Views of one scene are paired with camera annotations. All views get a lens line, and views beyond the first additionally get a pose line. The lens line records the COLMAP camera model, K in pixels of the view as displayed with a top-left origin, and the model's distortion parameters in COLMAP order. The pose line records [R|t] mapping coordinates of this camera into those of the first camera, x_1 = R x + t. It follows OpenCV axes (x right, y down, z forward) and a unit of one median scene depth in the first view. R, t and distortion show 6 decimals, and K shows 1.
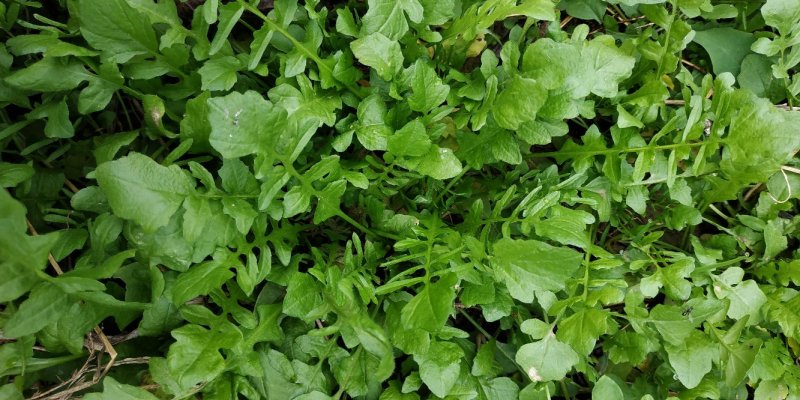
lens RADIAL K [[612.5, 0, 415.9], [0, 612.5, 197.3], [0, 0, 1]] dist [-0.006258, -0.008739]
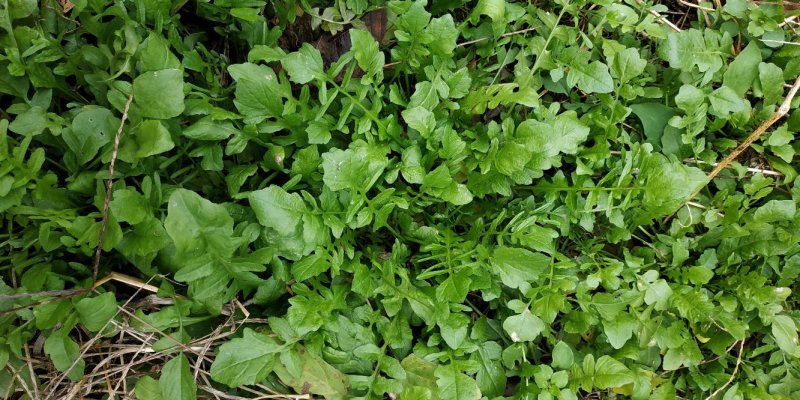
lens RADIAL K [[628.0, 0, 403.5], [0, 628.0, 200.8], [0, 0, 1]] dist [0.050459, -0.116987]
pose [[0.998230, 0.035617, 0.047631, -0.162610], [-0.036197, 0.999280, 0.011363, -0.051021], [-0.047192, -0.013067, 0.998800, -0.519095]]
